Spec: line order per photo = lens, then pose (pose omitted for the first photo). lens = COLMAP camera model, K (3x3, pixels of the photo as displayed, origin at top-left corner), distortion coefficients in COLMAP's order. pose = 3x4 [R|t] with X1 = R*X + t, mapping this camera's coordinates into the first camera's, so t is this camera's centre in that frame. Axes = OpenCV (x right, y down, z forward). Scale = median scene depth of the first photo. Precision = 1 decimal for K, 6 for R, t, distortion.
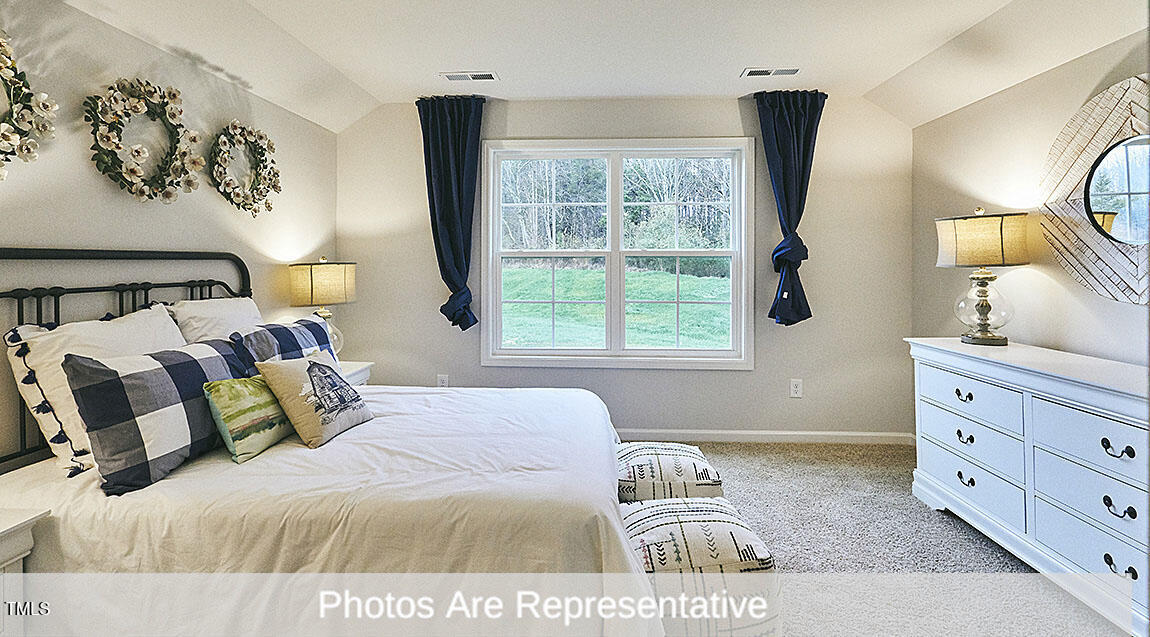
lens RADIAL K [[512.3, 0, 603.3], [0, 512.3, 256.0], [0, 0, 1]] dist [0.005786, 0.001361]
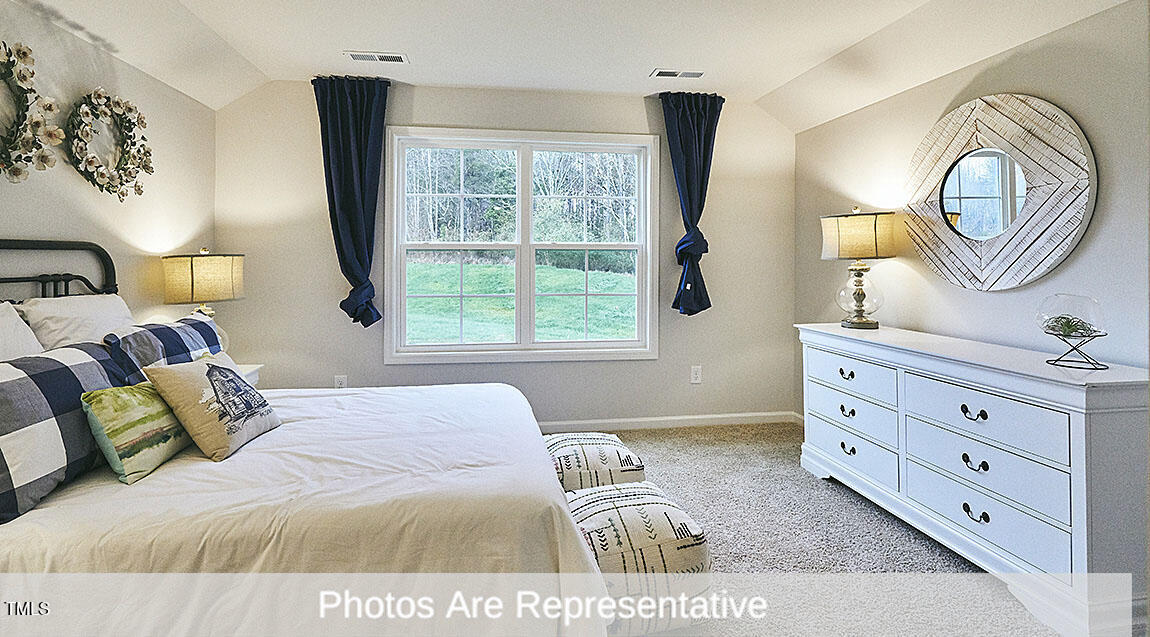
lens RADIAL K [[512.3, 0, 579.6], [0, 512.3, 251.4], [0, 0, 1]] dist [0.005786, 0.001361]
pose [[0.983599, 0.003459, 0.180334, -0.069735], [-0.003794, 0.999992, 0.001514, 0.004048], [-0.180327, -0.002174, 0.983604, 0.005259]]
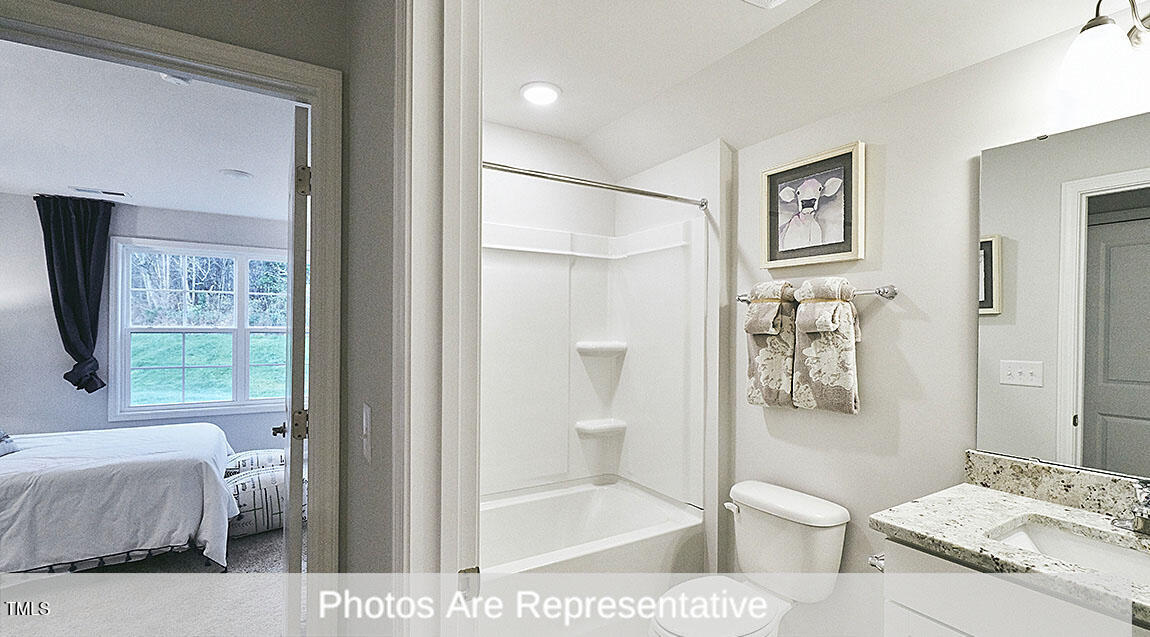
lens RADIAL K [[512.3, 0, 576.4], [0, 512.3, 325.0], [0, 0, 1]] dist [0.005786, 0.001361]
pose [[0.856915, 0.006800, 0.515413, 0.103878], [-0.012792, 0.999886, 0.008075, -0.049916], [-0.515300, -0.013512, 0.856904, -0.783268]]
